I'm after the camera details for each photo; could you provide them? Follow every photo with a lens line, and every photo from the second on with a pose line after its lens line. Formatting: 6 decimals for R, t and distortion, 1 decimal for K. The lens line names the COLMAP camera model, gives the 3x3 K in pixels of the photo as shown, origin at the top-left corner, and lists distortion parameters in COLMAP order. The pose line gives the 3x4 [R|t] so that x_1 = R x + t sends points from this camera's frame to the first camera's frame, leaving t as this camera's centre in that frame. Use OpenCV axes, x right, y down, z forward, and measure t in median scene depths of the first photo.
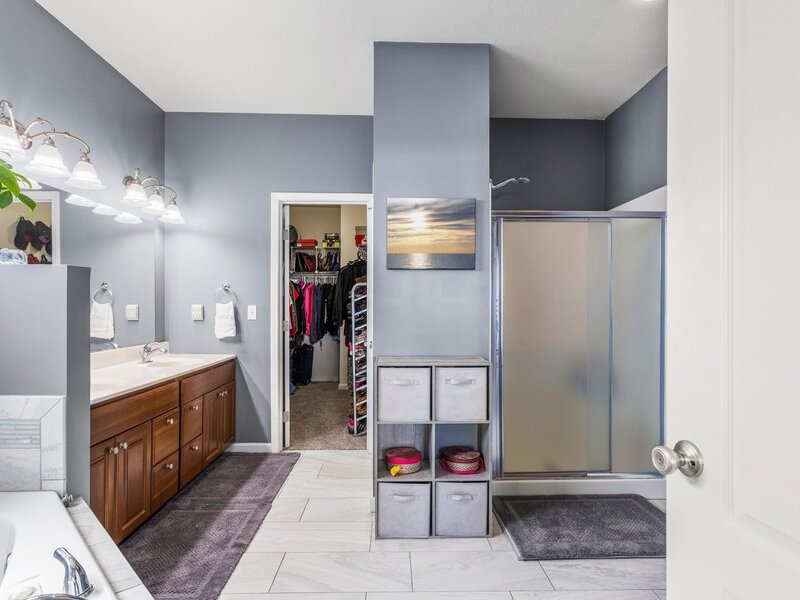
lens RADIAL K [[438.7, 0, 403.9], [0, 438.7, 304.2], [0, 0, 1]] dist [0.000173, 0.004866]
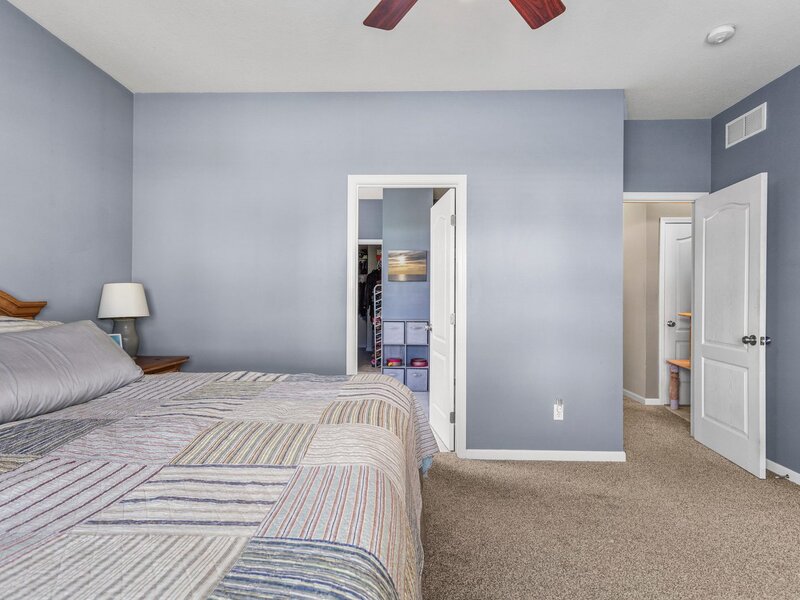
lens RADIAL K [[438.7, 0, 399.3], [0, 438.7, 298.4], [0, 0, 1]] dist [0.000173, 0.004866]
pose [[0.997659, 0.004141, -0.068262, 0.176121], [-0.003850, 0.999983, 0.004380, 0.001321], [0.068279, -0.004107, 0.997658, -1.288875]]
